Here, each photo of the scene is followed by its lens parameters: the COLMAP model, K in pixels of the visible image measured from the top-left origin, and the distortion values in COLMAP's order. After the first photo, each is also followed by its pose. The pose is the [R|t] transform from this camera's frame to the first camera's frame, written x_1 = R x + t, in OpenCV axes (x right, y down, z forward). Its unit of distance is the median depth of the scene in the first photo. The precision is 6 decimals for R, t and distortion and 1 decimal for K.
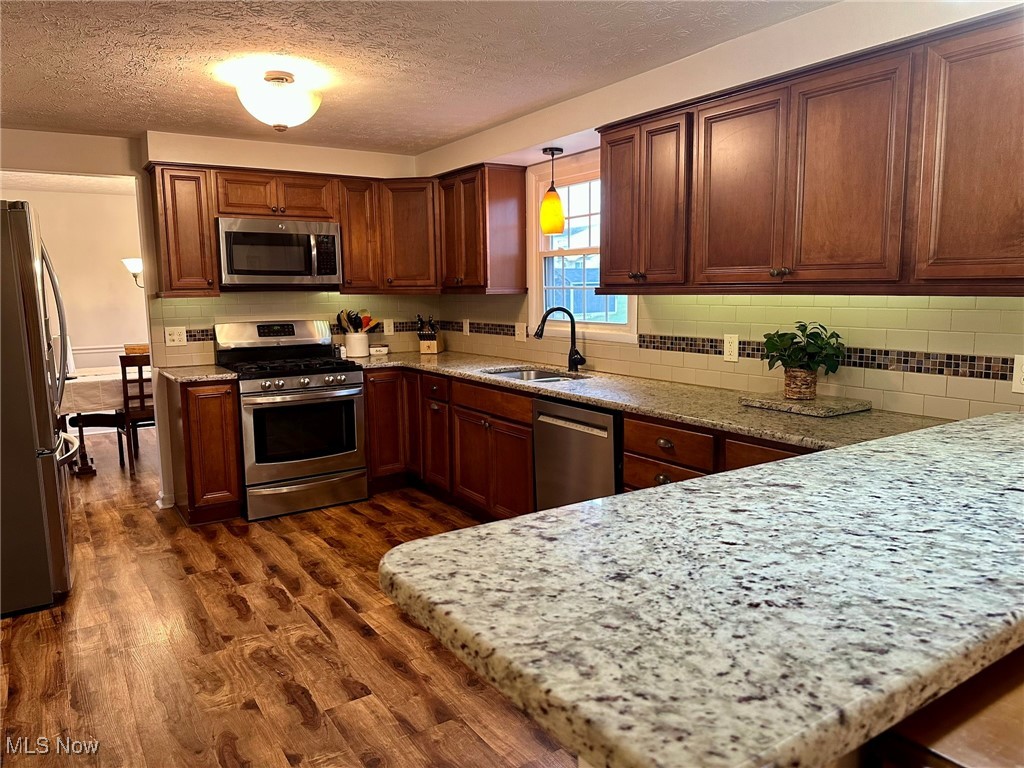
lens RADIAL K [[715.2, 0, 515.7], [0, 715.2, 389.8], [0, 0, 1]] dist [0.096799, -0.165175]
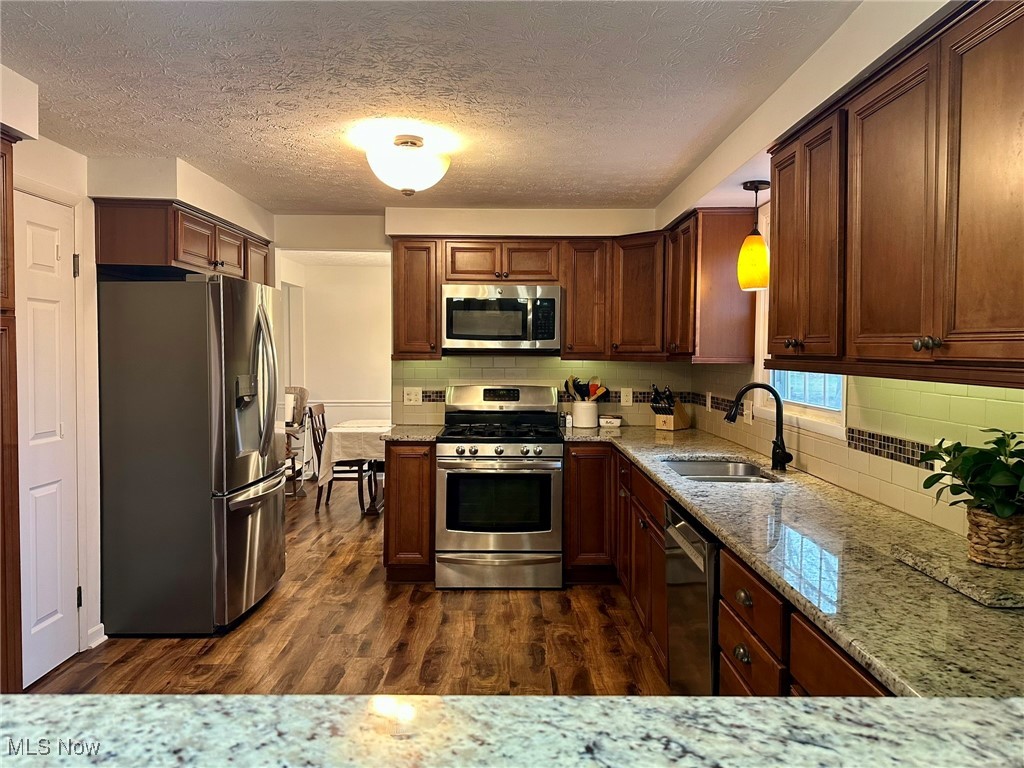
lens RADIAL K [[739.2, 0, 506.4], [0, 739.2, 370.3], [0, 0, 1]] dist [0.079553, -0.002703]
pose [[0.835377, 0.031478, -0.548775, 0.249800], [-0.093254, 0.992003, -0.085054, -0.033553], [0.541709, 0.122228, 0.831632, 0.178679]]
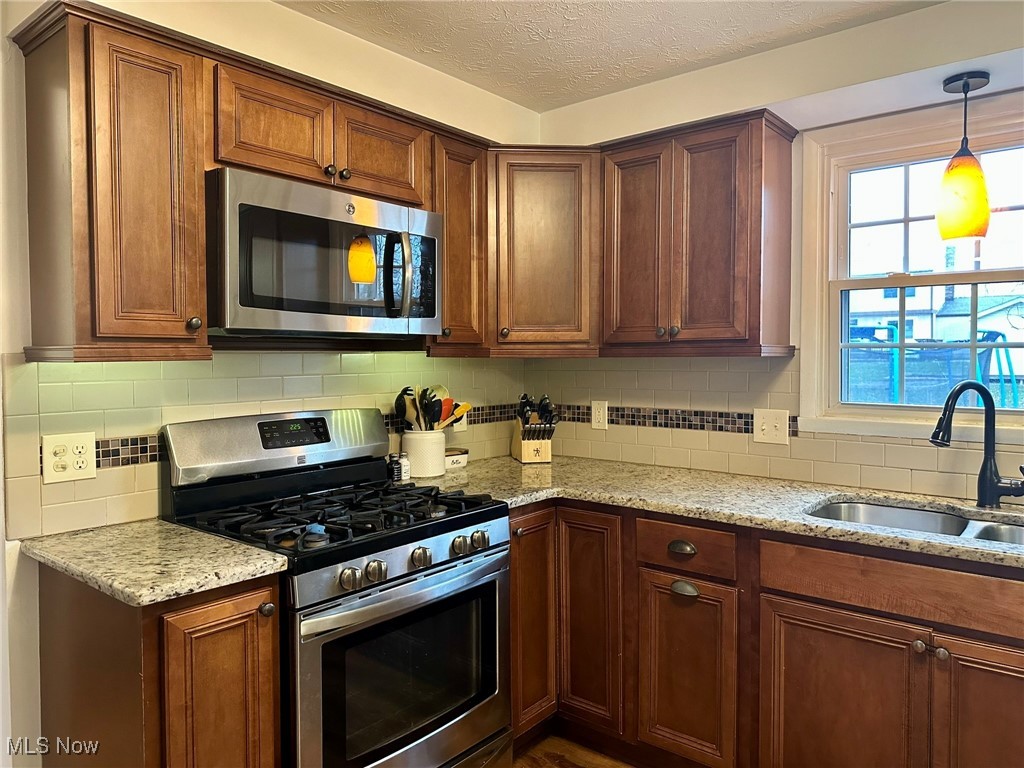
lens RADIAL K [[710.8, 0, 512.0], [0, 710.8, 384.0], [0, 0, 1]] dist [0.005698, 0.000477]
pose [[0.954179, -0.003174, 0.299219, -0.370303], [0.033425, 0.994816, -0.096038, -0.071353], [-0.297363, 0.101639, 0.949339, 0.571523]]
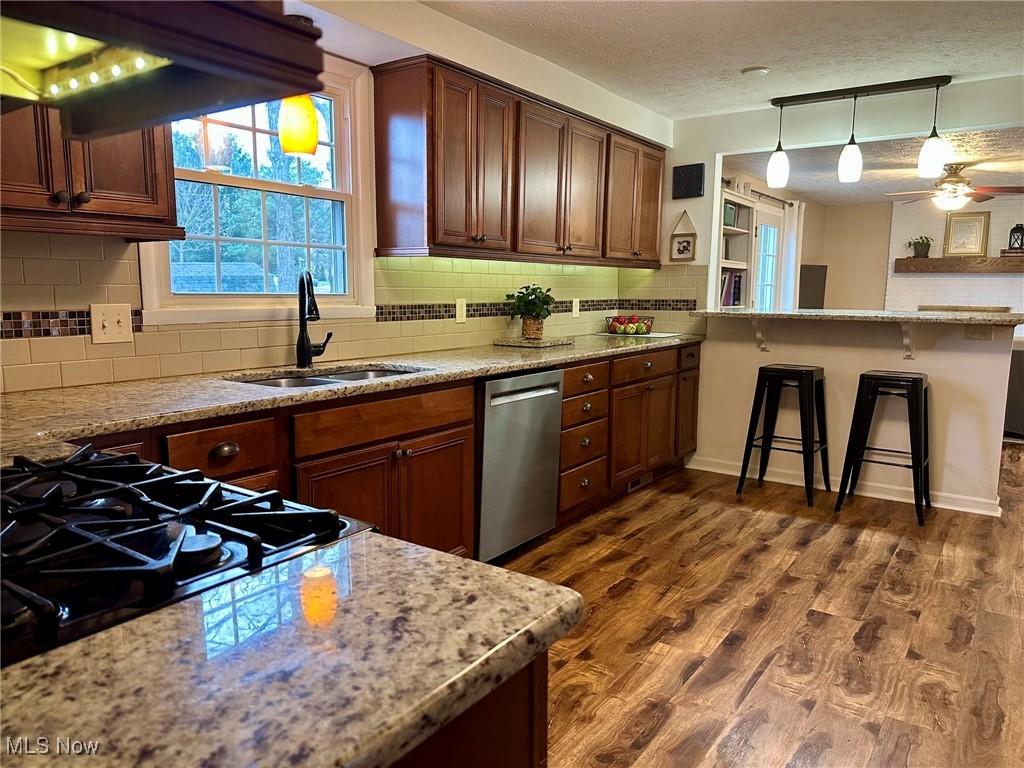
lens RADIAL K [[731.3, 0, 498.3], [0, 731.3, 394.9], [0, 0, 1]] dist [0.019386, -0.008508]
pose [[-0.355888, -0.127673, 0.925766, -0.583515], [0.127046, 0.974817, 0.183277, -0.097127], [-0.925853, 0.182841, -0.330705, 0.993954]]
